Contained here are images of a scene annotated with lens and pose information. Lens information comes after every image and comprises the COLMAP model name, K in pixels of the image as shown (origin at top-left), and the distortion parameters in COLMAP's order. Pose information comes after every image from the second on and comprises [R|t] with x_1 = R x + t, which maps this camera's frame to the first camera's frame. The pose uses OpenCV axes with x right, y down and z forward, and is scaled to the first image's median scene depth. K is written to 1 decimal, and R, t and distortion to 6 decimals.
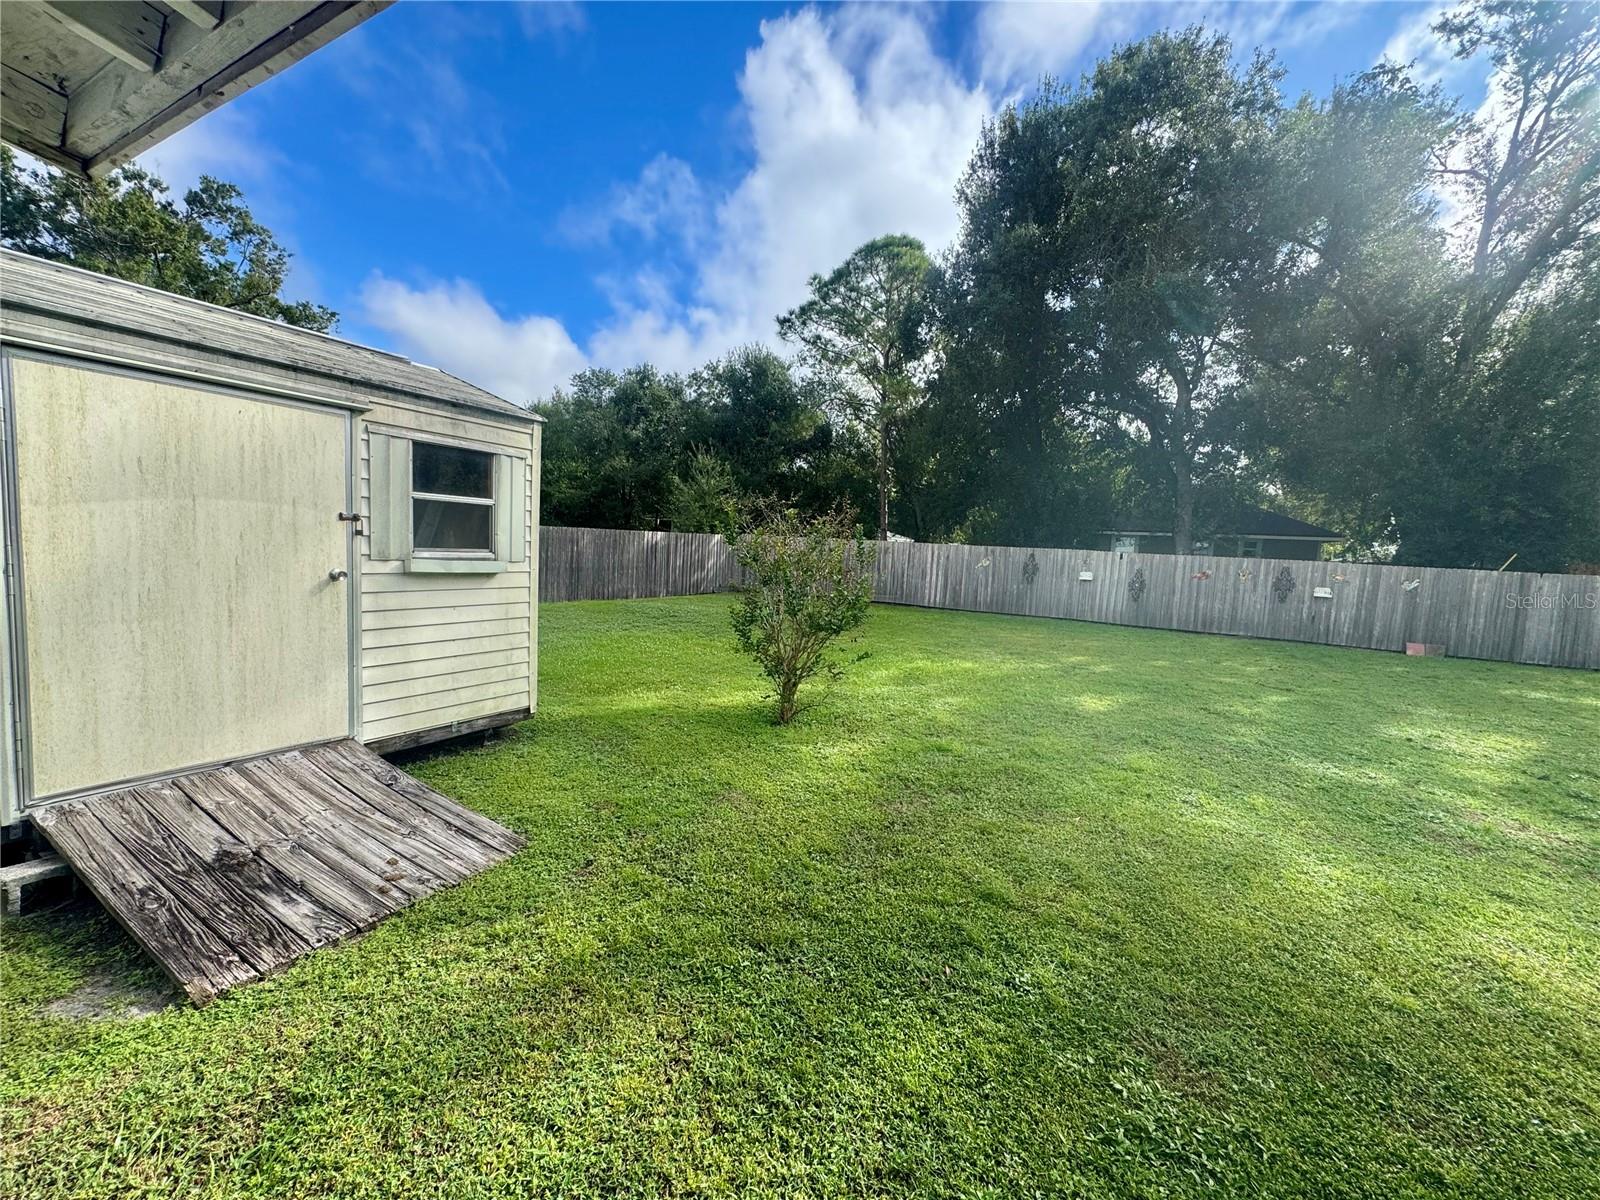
lens RADIAL K [[638.8, 0, 800.8], [0, 638.8, 597.2], [0, 0, 1]] dist [-0.001813, 0.000121]
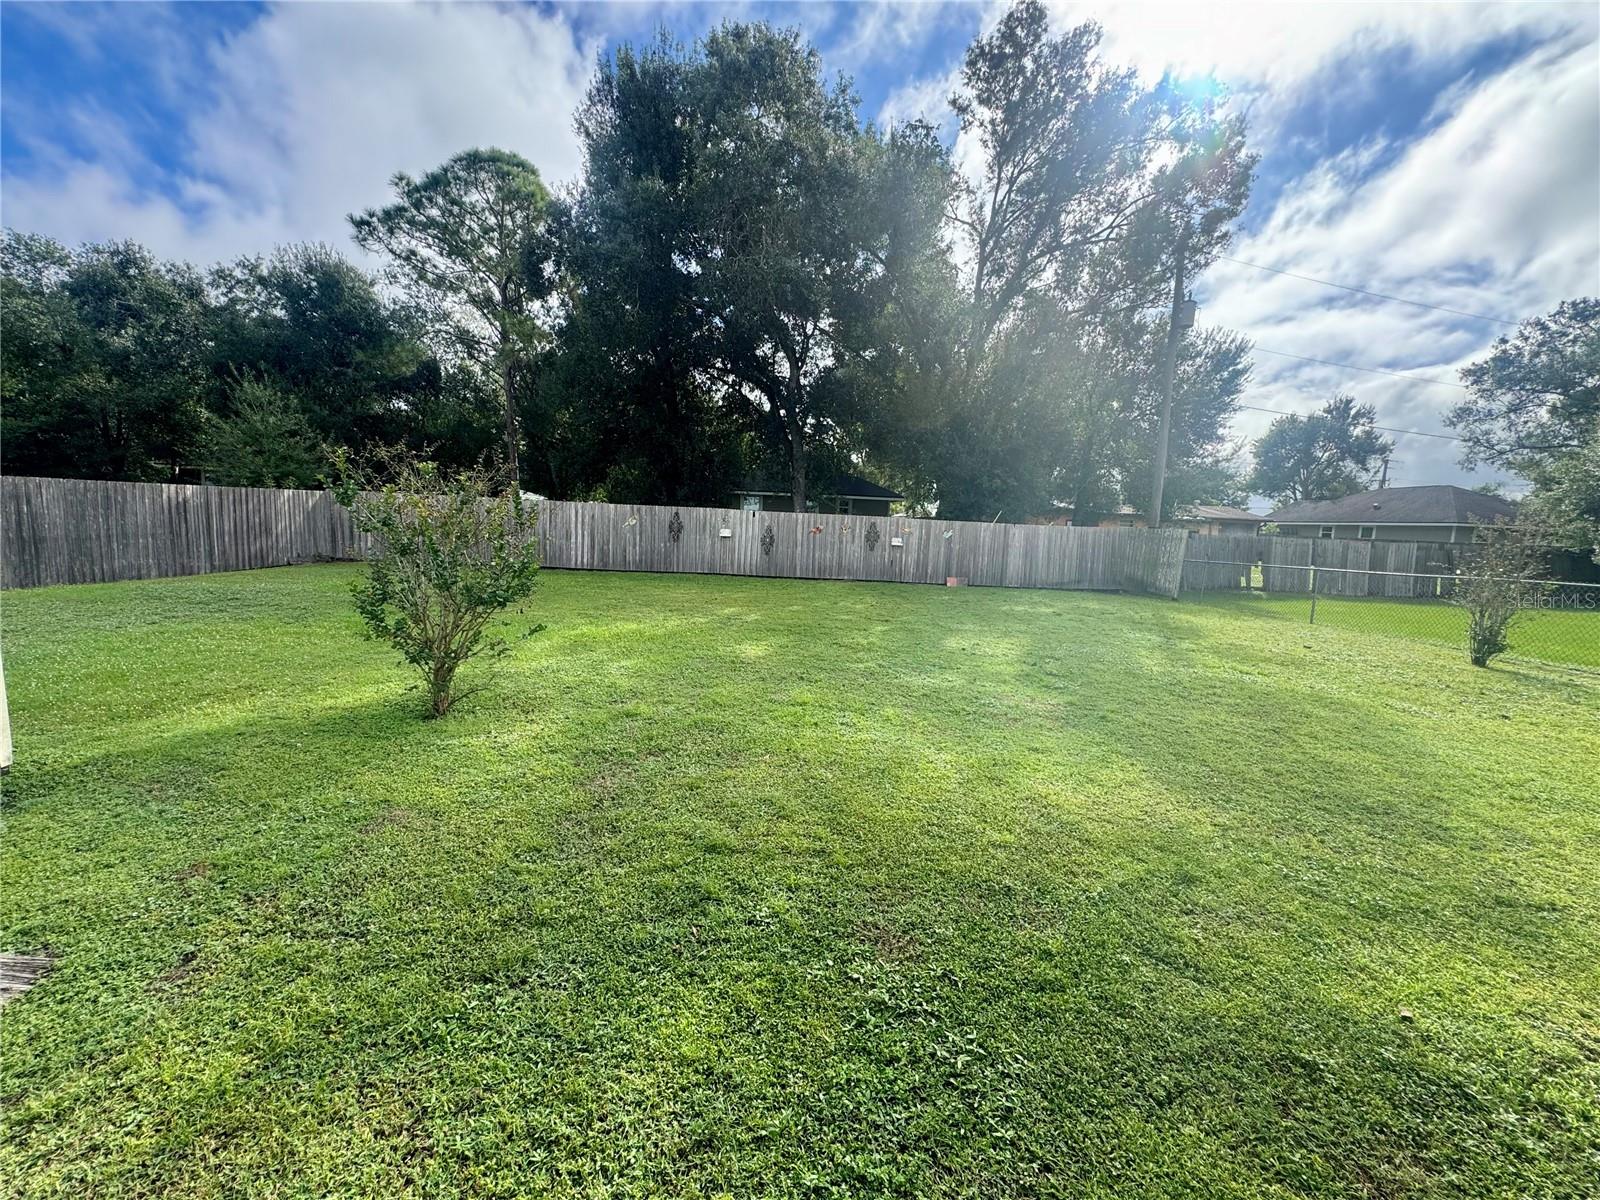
lens RADIAL K [[638.8, 0, 778.8], [0, 638.8, 596.2], [0, 0, 1]] dist [-0.001813, 0.000121]
pose [[0.851914, -0.074831, 0.518308, -0.091799], [0.040677, 0.996203, 0.076970, -0.011735], [-0.522100, -0.044489, 0.851723, 0.055635]]
